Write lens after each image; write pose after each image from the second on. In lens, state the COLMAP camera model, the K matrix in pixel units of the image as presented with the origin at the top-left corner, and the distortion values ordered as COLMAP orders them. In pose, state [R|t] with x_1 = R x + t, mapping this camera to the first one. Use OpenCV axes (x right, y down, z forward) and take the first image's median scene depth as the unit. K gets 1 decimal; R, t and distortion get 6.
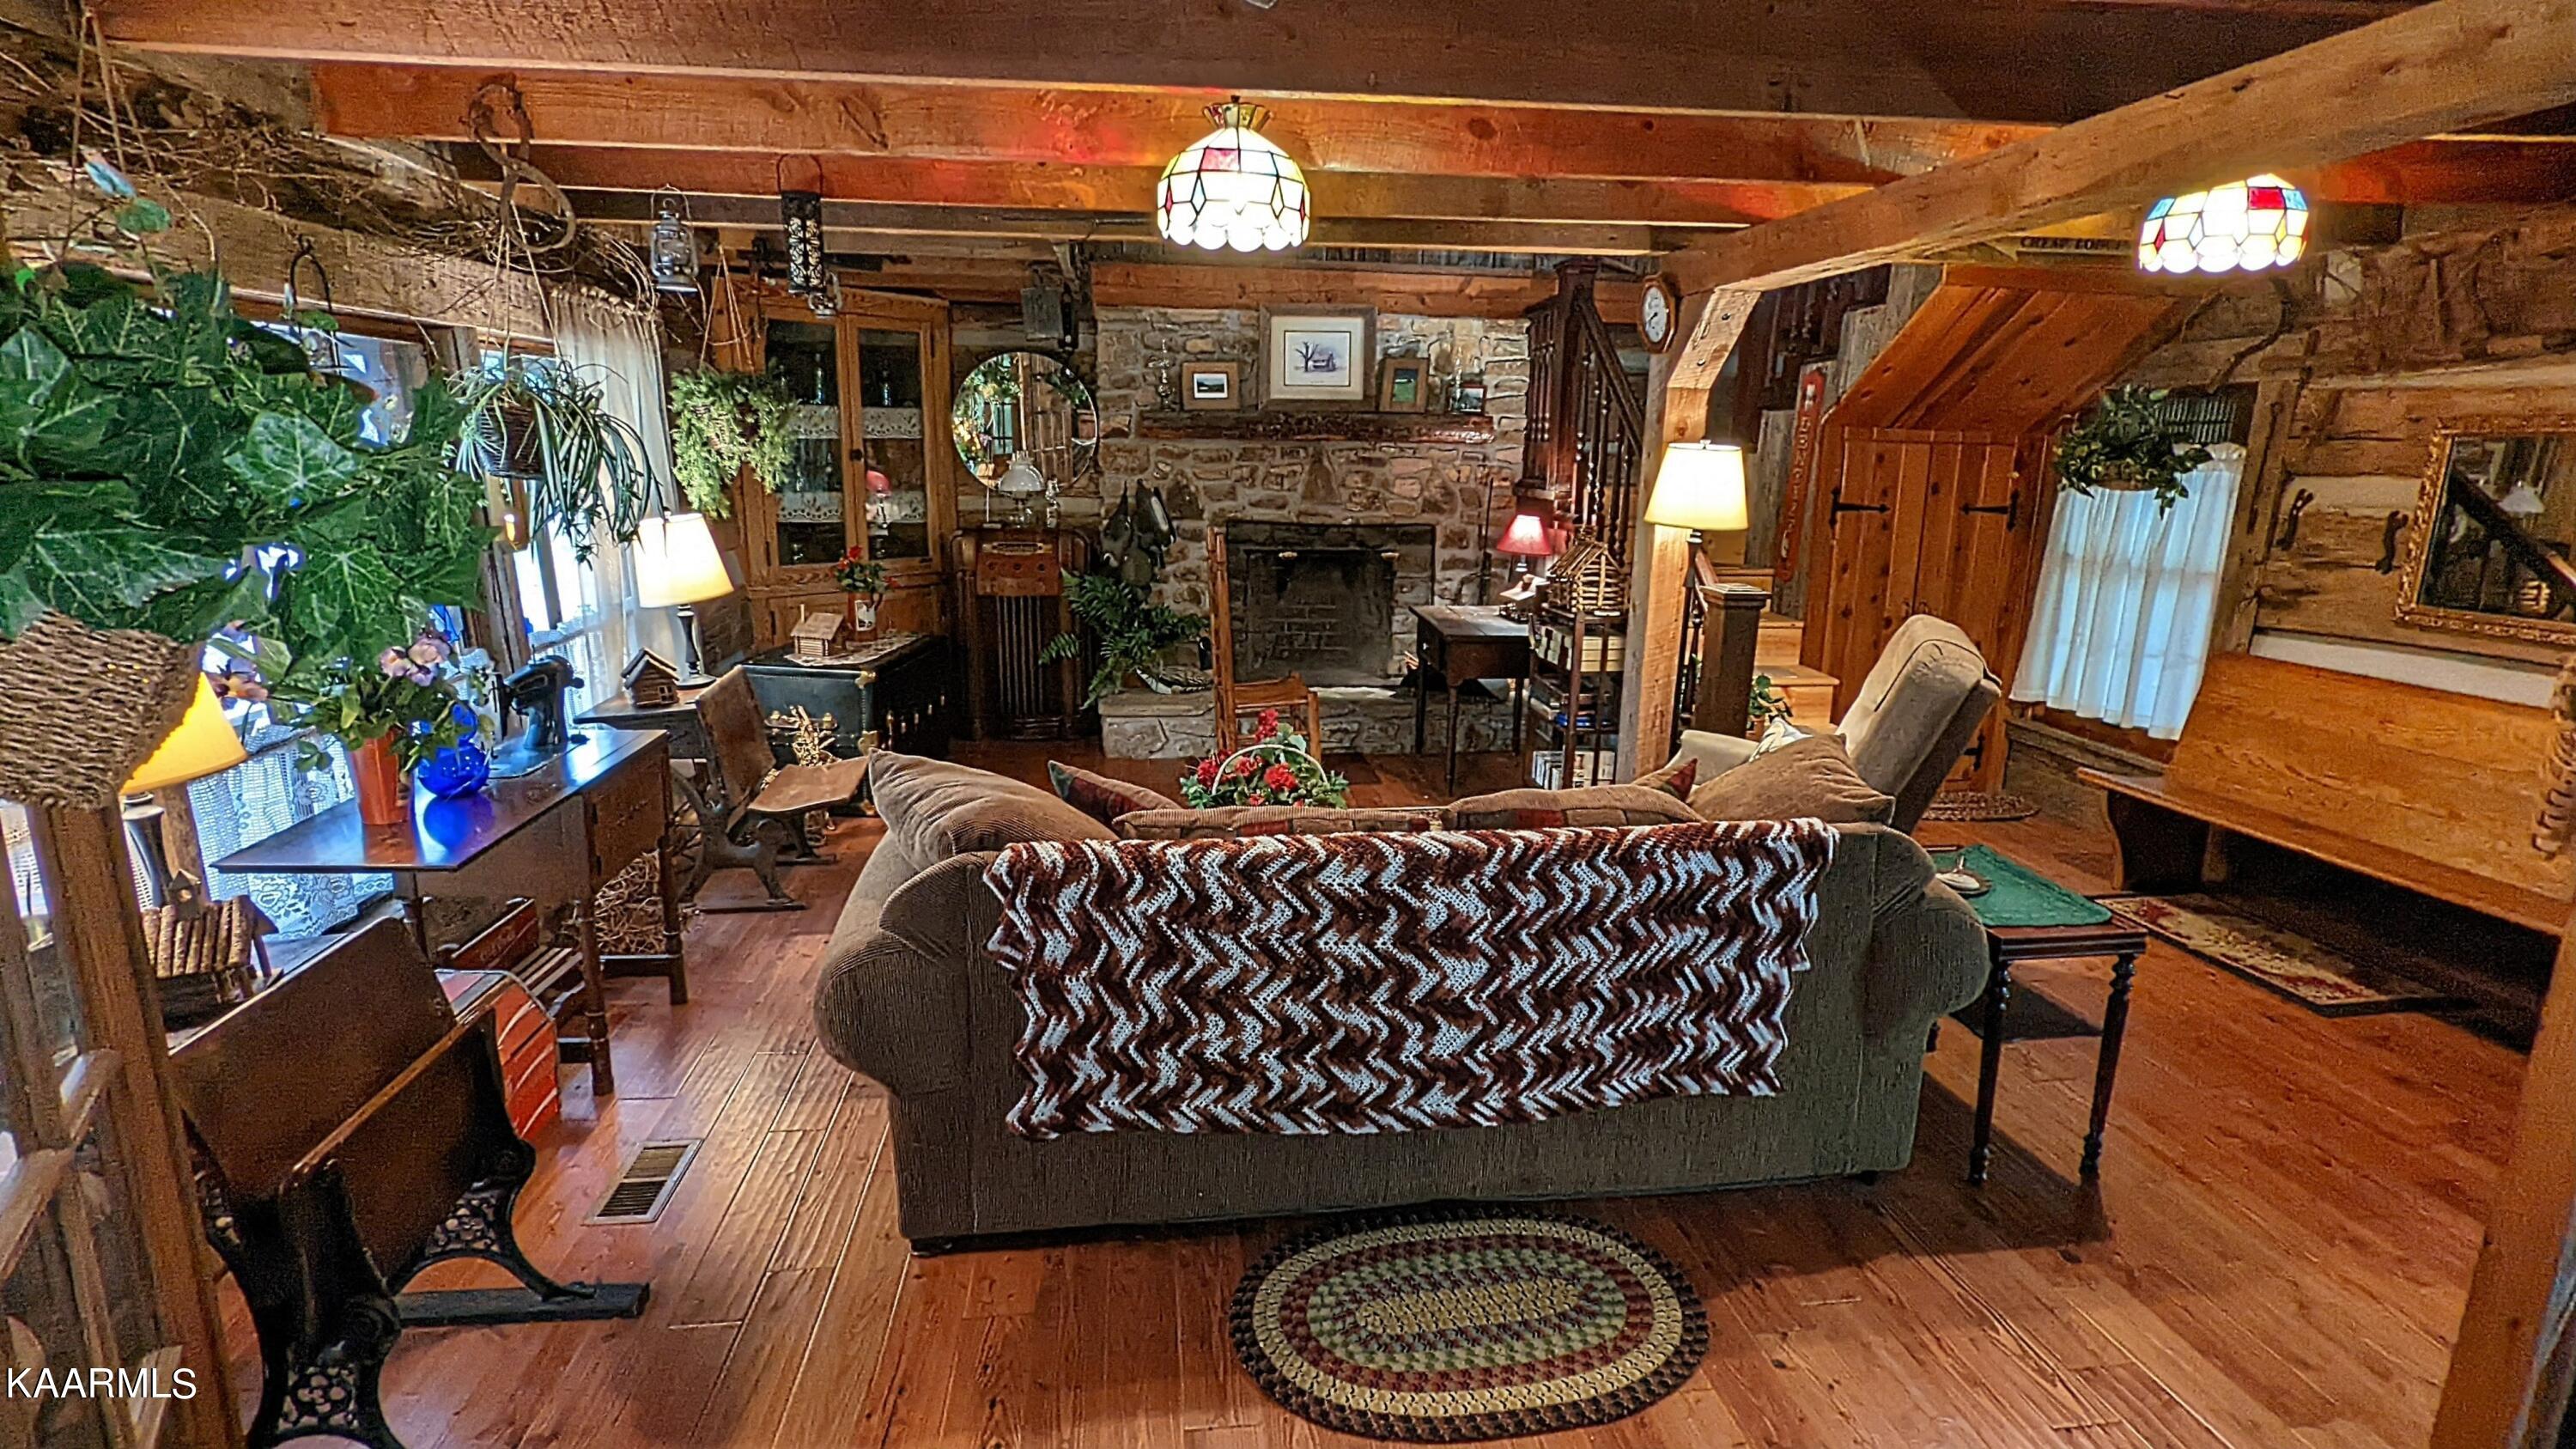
lens RADIAL K [[1229.3, 0, 1311.7], [0, 1229.3, 726.4], [0, 0, 1]] dist [0.011679, -0.001826]
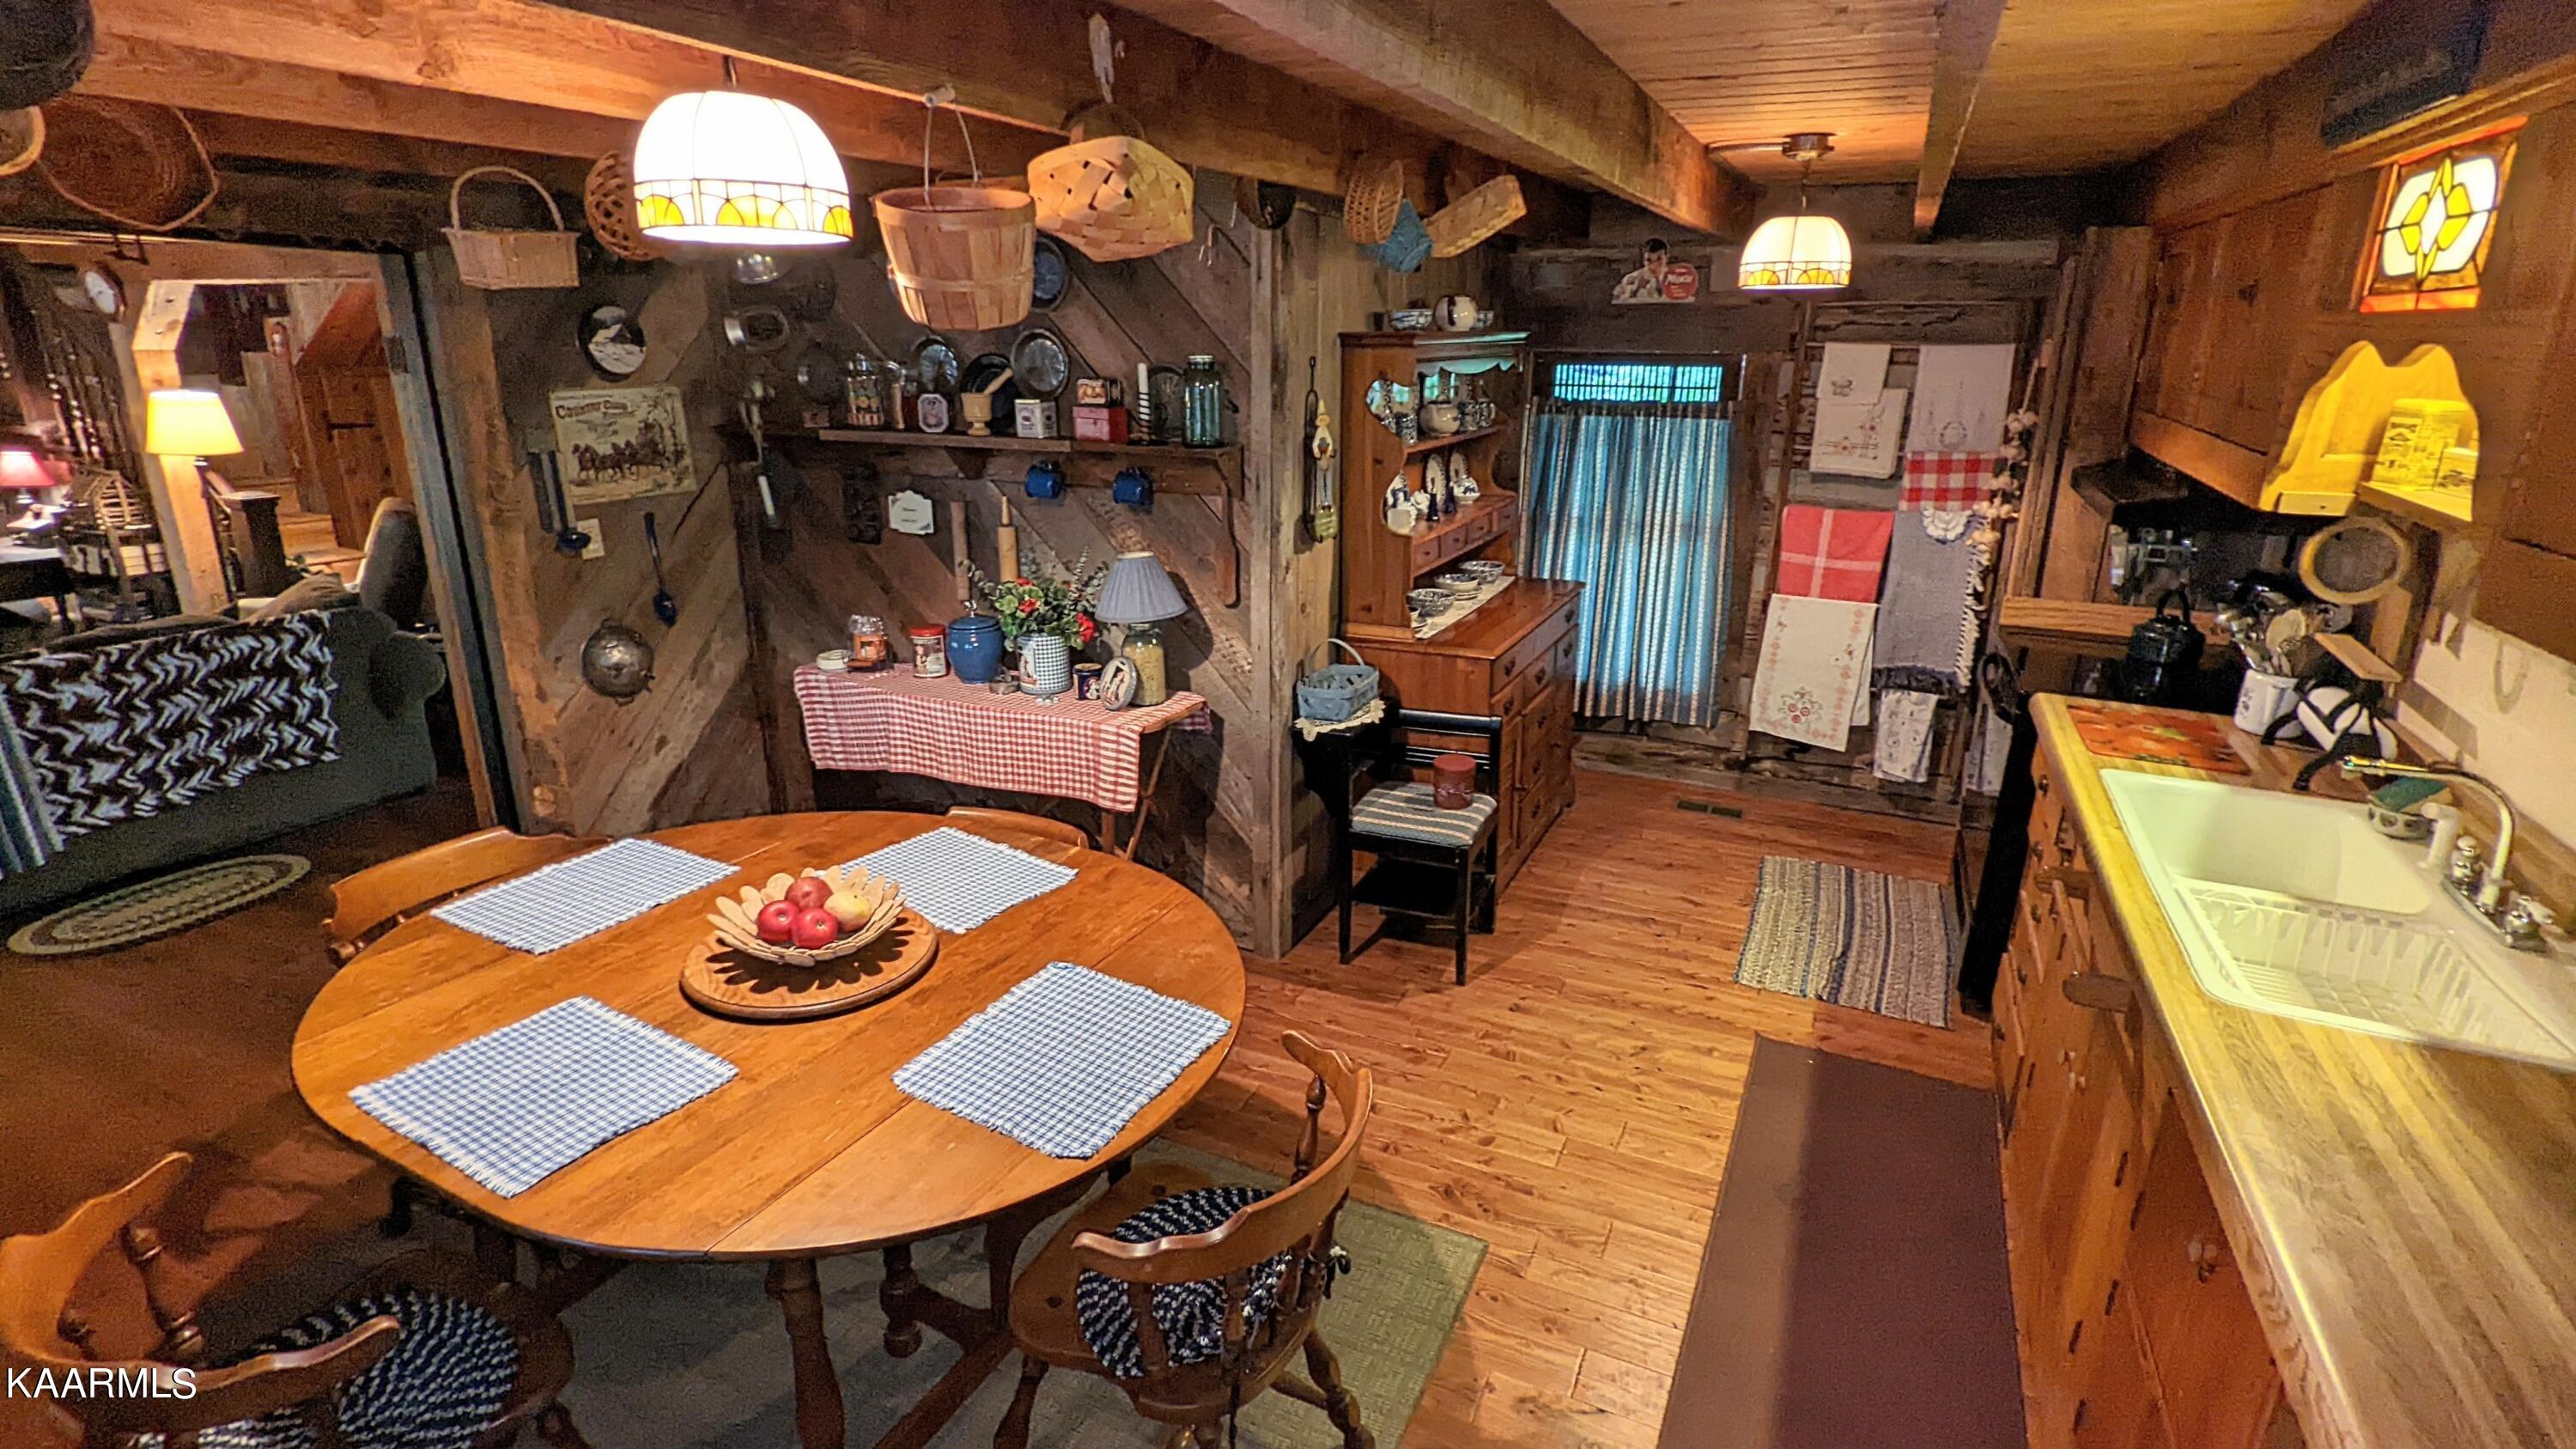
lens RADIAL K [[1229.3, 0, 1264.2], [0, 1229.3, 711.8], [0, 0, 1]] dist [0.011679, -0.001826]
pose [[0.562509, -0.257603, 0.785636, -0.311199], [0.192969, 0.964885, 0.178213, 0.172027], [-0.803957, 0.051357, 0.592466, -1.323578]]
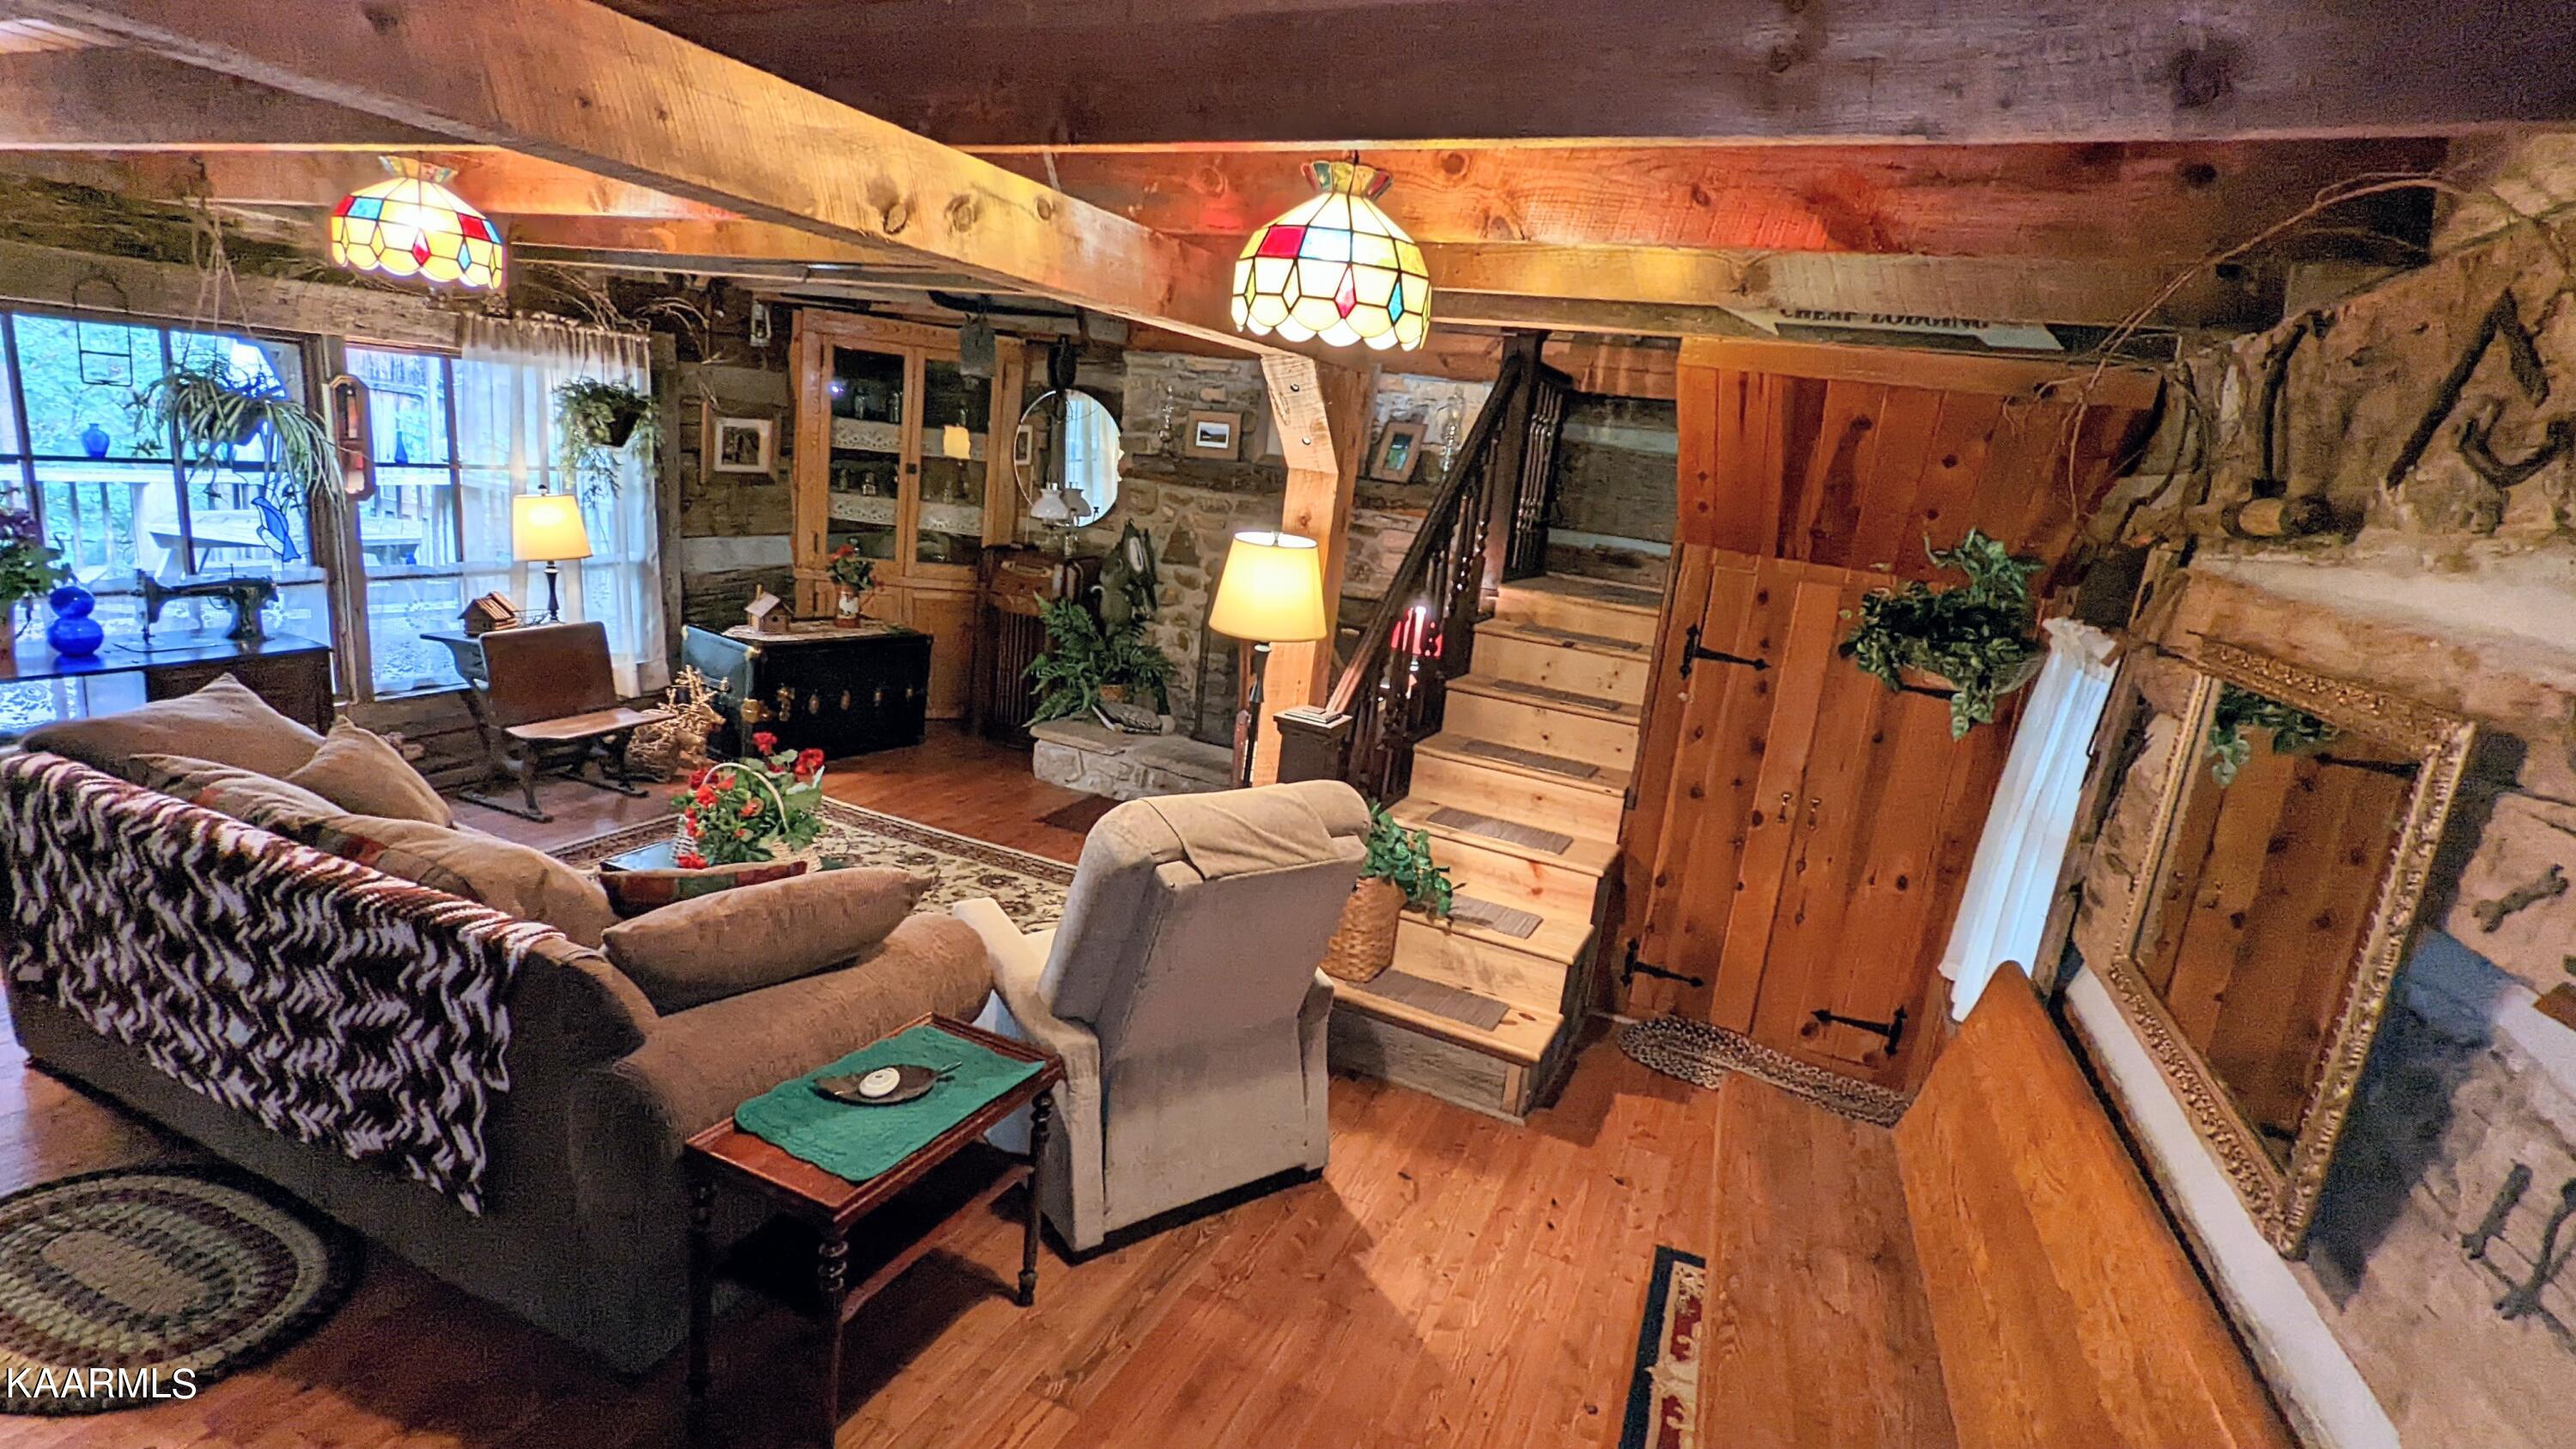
lens RADIAL K [[1229.3, 0, 1276.8], [0, 1229.3, 725.9], [0, 0, 1]] dist [0.011679, -0.001826]
pose [[0.843870, 0.195536, -0.499649, 1.294151], [-0.214729, 0.976479, 0.019480, -0.202477], [0.491705, 0.090851, 0.866009, 0.483817]]
